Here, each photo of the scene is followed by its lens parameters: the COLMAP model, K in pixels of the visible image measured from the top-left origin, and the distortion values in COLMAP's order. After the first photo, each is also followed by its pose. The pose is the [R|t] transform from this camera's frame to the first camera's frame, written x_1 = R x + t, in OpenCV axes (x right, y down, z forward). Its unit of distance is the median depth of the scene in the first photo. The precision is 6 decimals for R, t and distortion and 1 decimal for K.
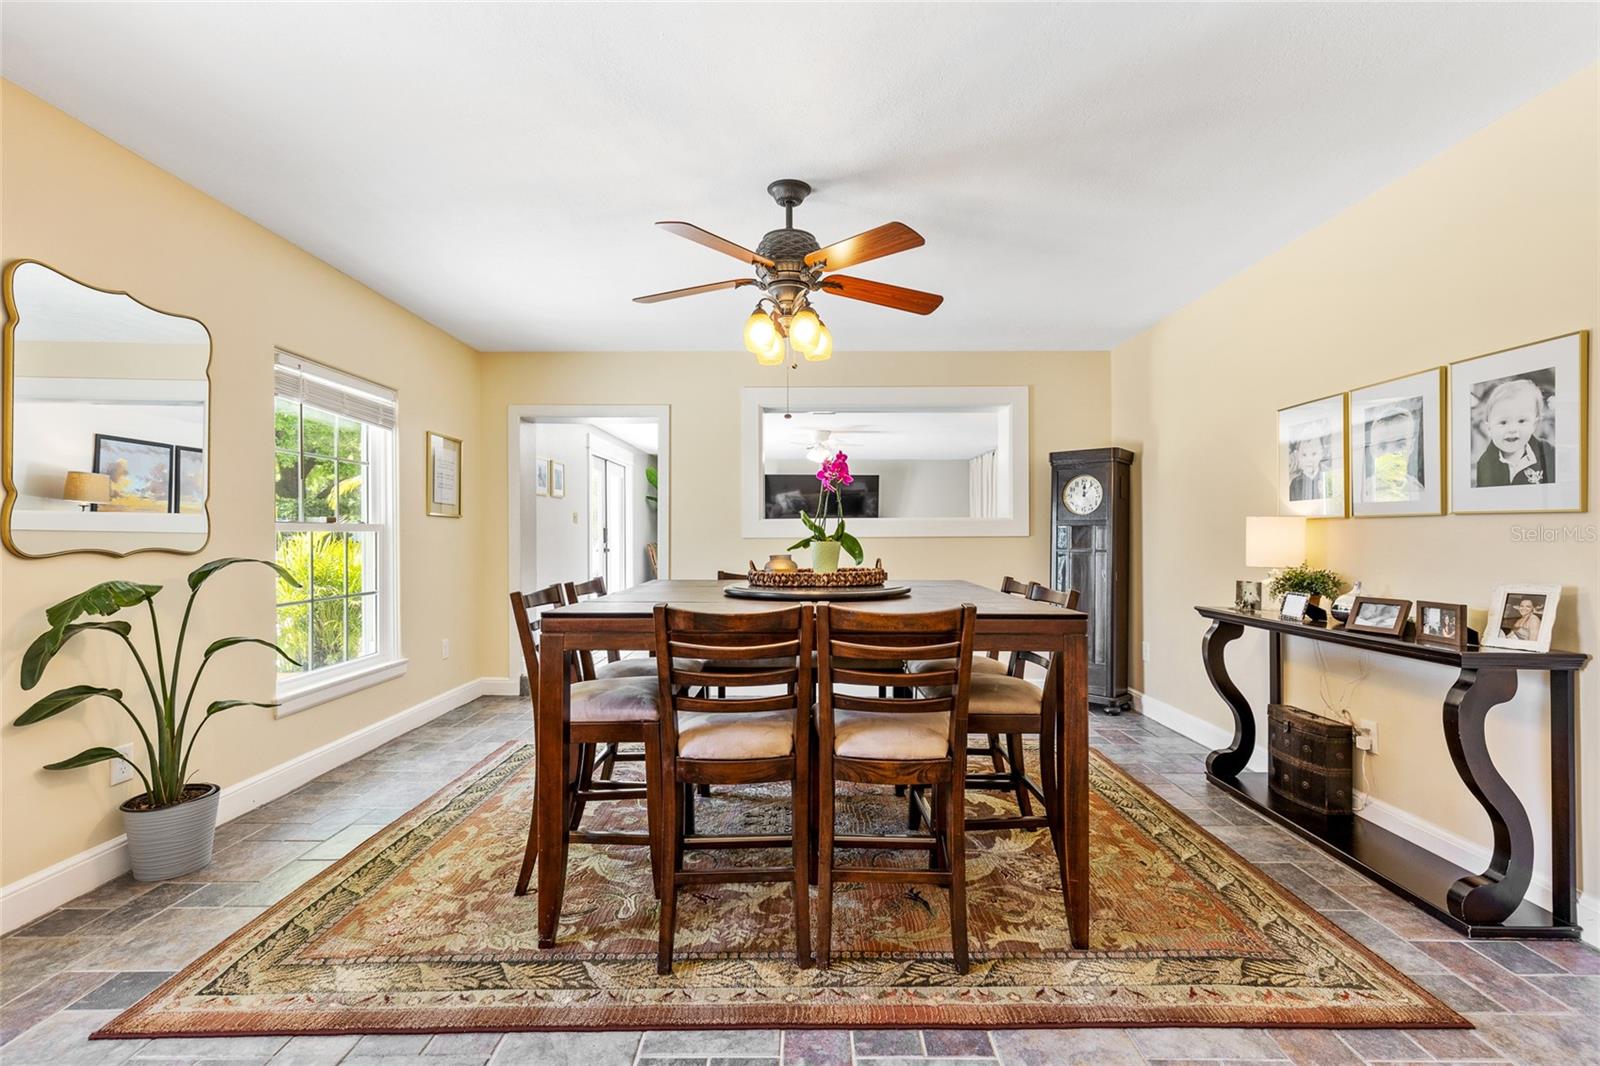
lens RADIAL K [[728.3, 0, 801.1], [0, 728.3, 531.4], [0, 0, 1]] dist [0.002367, 0.000270]
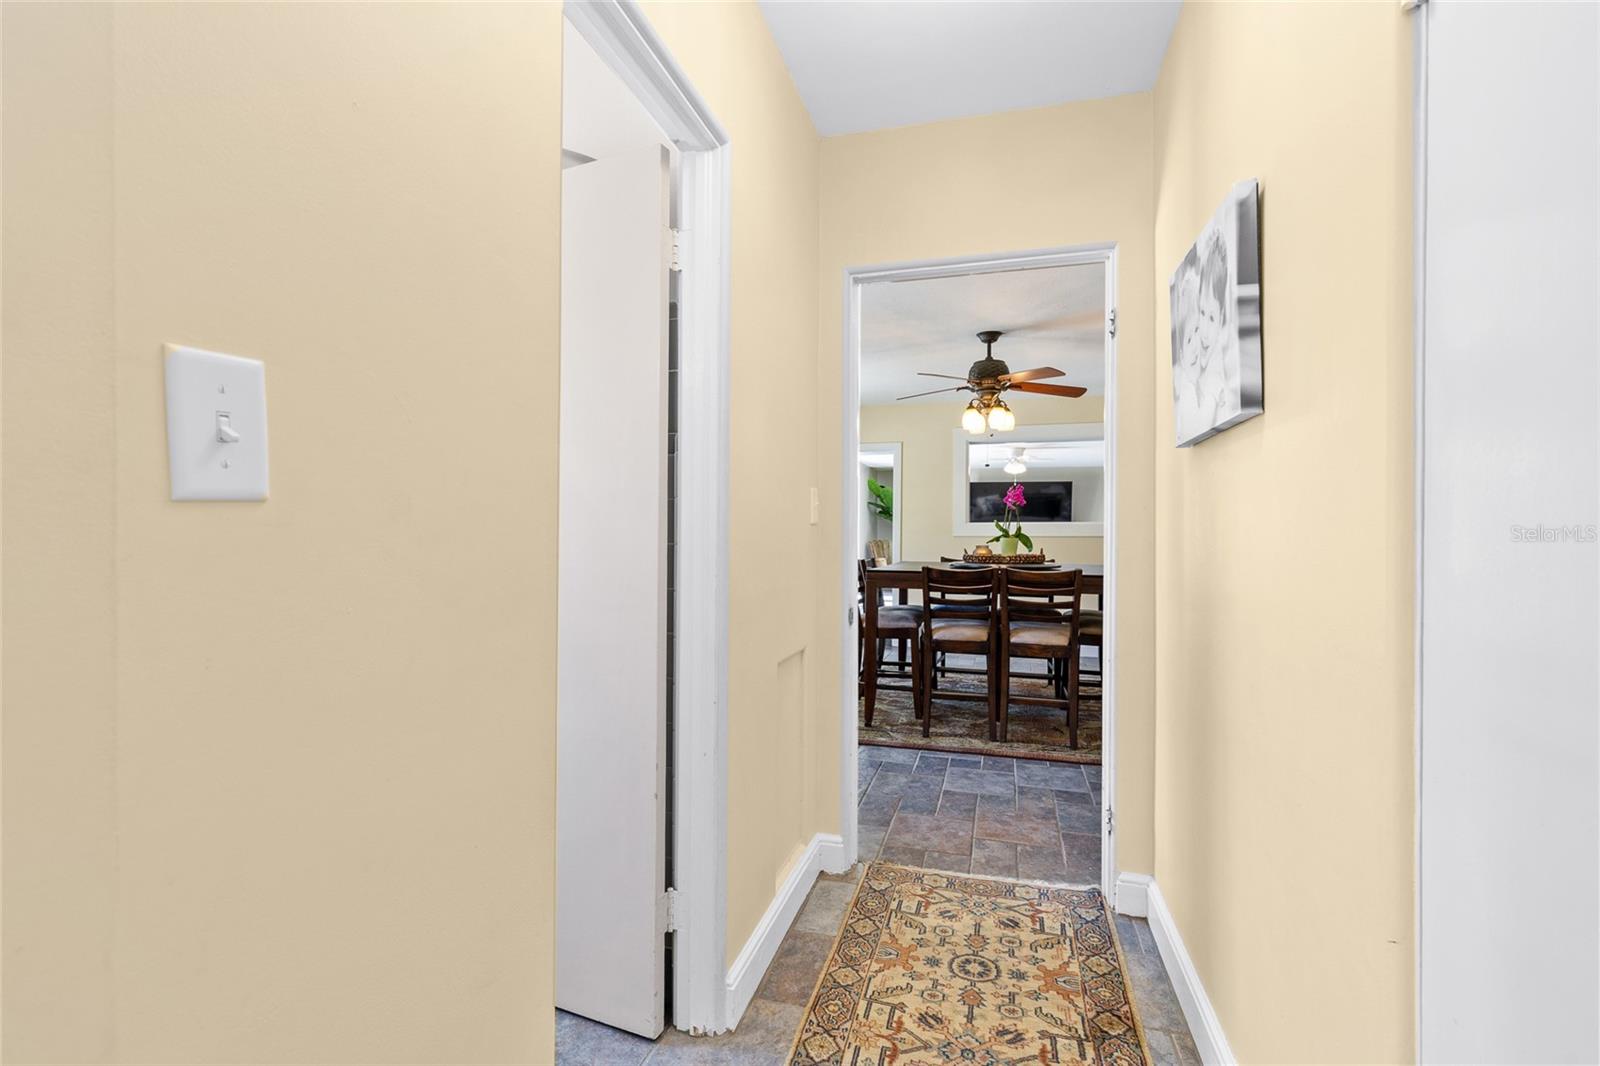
lens RADIAL K [[728.3, 0, 803.8], [0, 728.3, 528.7], [0, 0, 1]] dist [0.002367, 0.000270]
pose [[0.963836, 0.005726, -0.266436, 0.024029], [-0.006868, 0.999971, -0.003354, 0.000947], [0.266409, 0.005063, 0.963847, -0.821413]]
